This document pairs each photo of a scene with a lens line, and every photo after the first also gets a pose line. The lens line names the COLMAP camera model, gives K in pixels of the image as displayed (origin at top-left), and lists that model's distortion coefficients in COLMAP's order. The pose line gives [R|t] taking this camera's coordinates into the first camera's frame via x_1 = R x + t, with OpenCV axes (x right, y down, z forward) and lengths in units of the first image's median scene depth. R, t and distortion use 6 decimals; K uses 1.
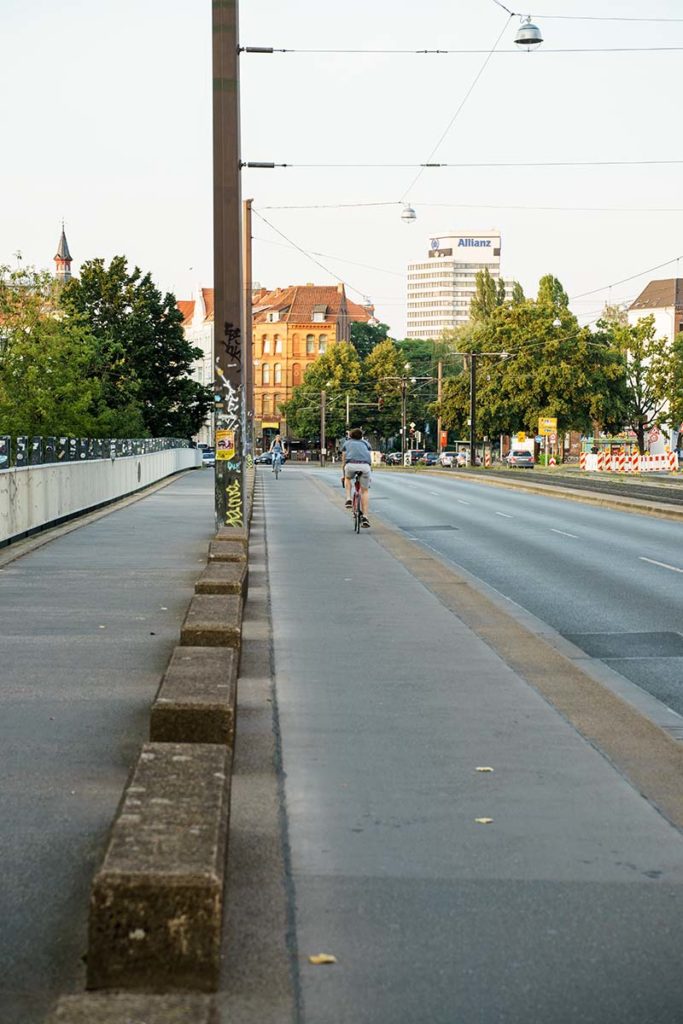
lens RADIAL K [[1360.6, 0, 341.5], [0, 1360.6, 512.0], [0, 0, 1]] dist [0.003705, -0.046598]
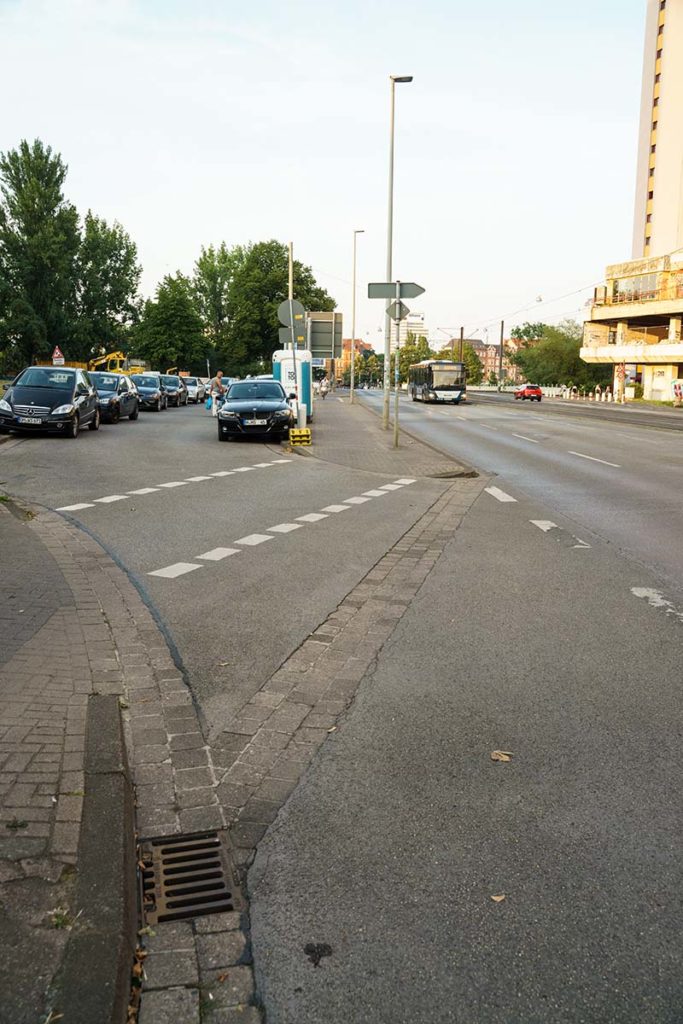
lens RADIAL K [[774.9, 0, 341.5], [0, 774.9, 512.0], [0, 0, 1]] dist [-0.138557, 0.000832]
pose [[0.998386, 0.023960, -0.051496, 0.063930], [-0.018484, 0.994374, 0.104298, 0.068489], [0.053705, -0.103178, 0.993212, -1.004328]]
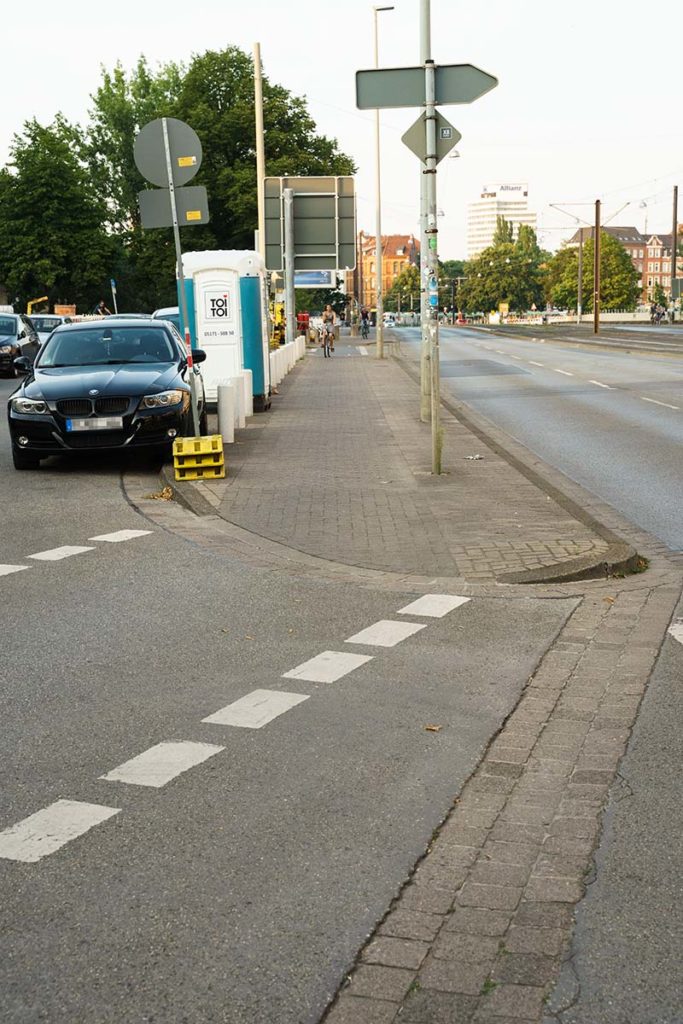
lens RADIAL K [[1360.6, 0, 341.5], [0, 1360.6, 512.0], [0, 0, 1]] dist [0.003705, -0.046598]
pose [[0.995960, -0.005736, -0.089615, 0.071241], [0.013048, 0.996611, 0.081217, 0.063812], [0.088845, -0.082059, 0.992660, -0.936283]]
